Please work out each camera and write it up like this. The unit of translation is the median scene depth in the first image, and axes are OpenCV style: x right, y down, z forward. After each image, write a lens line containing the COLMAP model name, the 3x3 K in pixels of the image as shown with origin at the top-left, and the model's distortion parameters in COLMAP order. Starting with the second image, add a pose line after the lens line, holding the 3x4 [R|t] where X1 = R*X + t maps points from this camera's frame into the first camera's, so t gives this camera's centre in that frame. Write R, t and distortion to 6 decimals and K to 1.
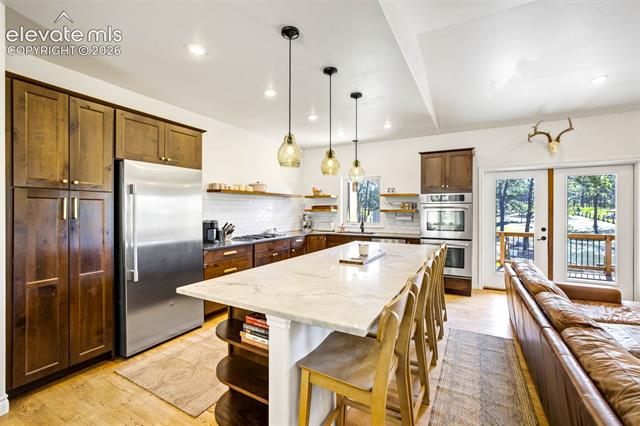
lens RADIAL K [[277.0, 0, 320.7], [0, 277.0, 210.9], [0, 0, 1]] dist [-0.030882, 0.012778]
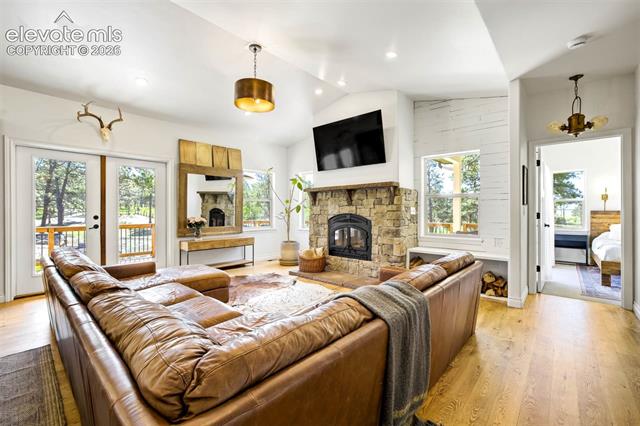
lens RADIAL K [[277.0, 0, 320.8], [0, 277.0, 210.9], [0, 0, 1]] dist [-0.030882, 0.012778]
pose [[0.224008, -0.001461, 0.974586, 0.061075], [0.002663, 0.999996, 0.000887, 0.048112], [-0.974584, 0.002396, 0.224011, 0.013608]]
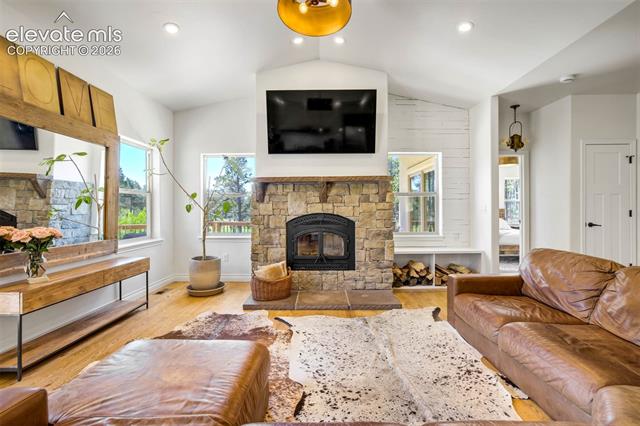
lens RADIAL K [[277.0, 0, 320.9], [0, 277.0, 209.8], [0, 0, 1]] dist [-0.030882, 0.012778]
pose [[-0.479690, -0.001441, 0.877437, 0.428649], [0.006222, 0.999968, 0.005044, 0.045207], [-0.877416, 0.007879, -0.479666, 0.591121]]
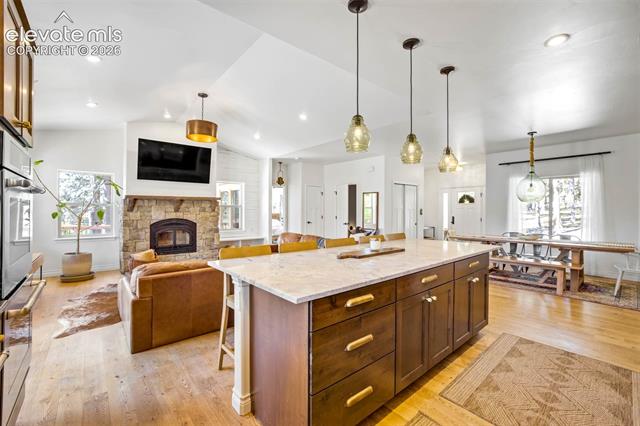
lens RADIAL K [[277.0, 0, 320.7], [0, 277.0, 210.3], [0, 0, 1]] dist [-0.030882, 0.012778]
pose [[-0.937048, -0.004003, 0.349176, -0.001067], [-0.003804, 0.999992, 0.001256, 0.013178], [-0.349179, -0.000152, -0.937056, 1.242108]]
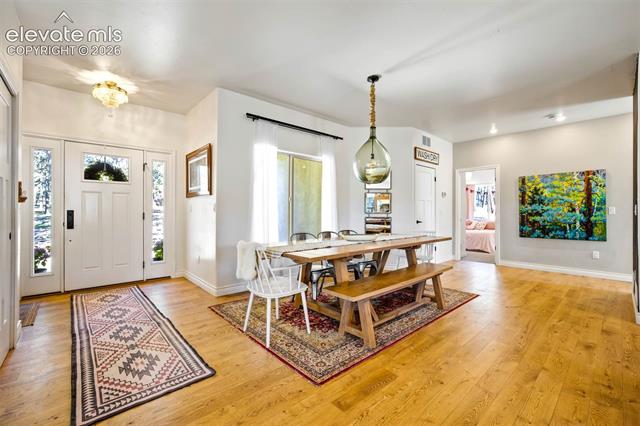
lens RADIAL K [[277.0, 0, 320.4], [0, 277.0, 211.3], [0, 0, 1]] dist [-0.030882, 0.012778]
pose [[-0.322917, -0.005546, -0.946411, 0.346020], [-0.006656, 0.999971, -0.003588, 0.060584], [0.946404, 0.005141, -0.322945, -0.095203]]
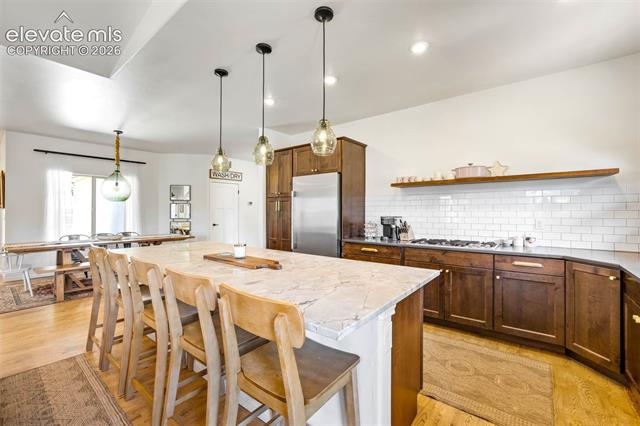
lens RADIAL K [[277.0, 0, 322.0], [0, 277.0, 208.8], [0, 0, 1]] dist [-0.030882, 0.012778]
pose [[-0.164238, -0.005949, -0.986403, 0.574014], [-0.001086, 0.999982, -0.005850, 0.012349], [0.986420, 0.000111, -0.164242, 0.865319]]
